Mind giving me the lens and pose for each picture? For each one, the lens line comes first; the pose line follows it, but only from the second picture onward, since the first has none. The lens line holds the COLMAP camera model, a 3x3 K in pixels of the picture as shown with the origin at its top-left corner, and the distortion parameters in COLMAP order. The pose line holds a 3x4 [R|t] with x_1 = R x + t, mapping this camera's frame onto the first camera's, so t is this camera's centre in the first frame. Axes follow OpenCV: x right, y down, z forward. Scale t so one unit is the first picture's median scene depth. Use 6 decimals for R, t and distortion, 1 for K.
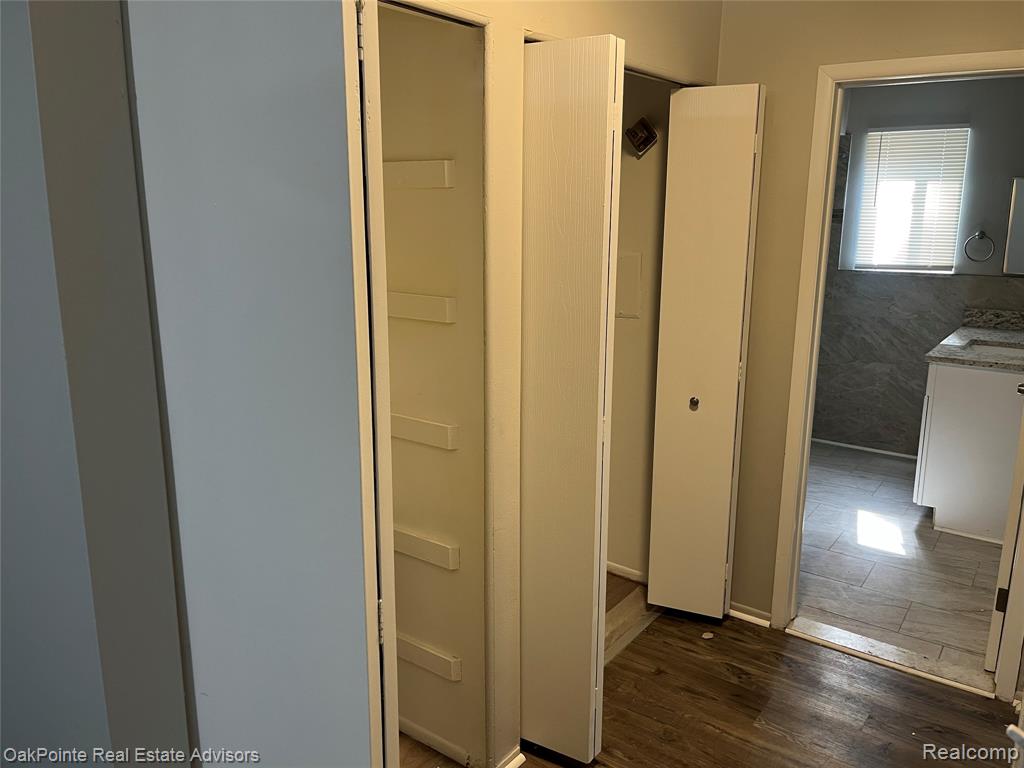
lens RADIAL K [[777.3, 0, 511.9], [0, 777.3, 360.3], [0, 0, 1]] dist [0.070643, -0.114627]
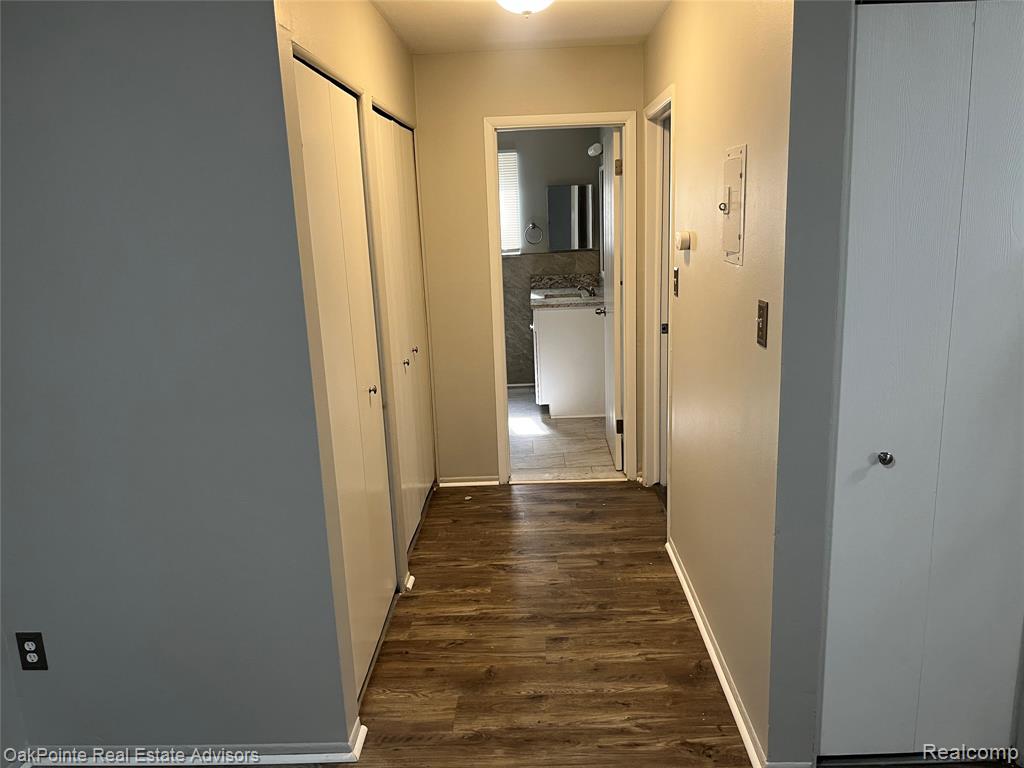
lens RADIAL K [[773.6, 0, 505.5], [0, 773.6, 384.0], [0, 0, 1]] dist [0.067004, -0.081086]
pose [[0.818148, -0.165205, 0.550764, -0.291951], [0.159668, 0.985441, 0.058407, 0.038941], [-0.552395, 0.040153, 0.832615, -0.171892]]
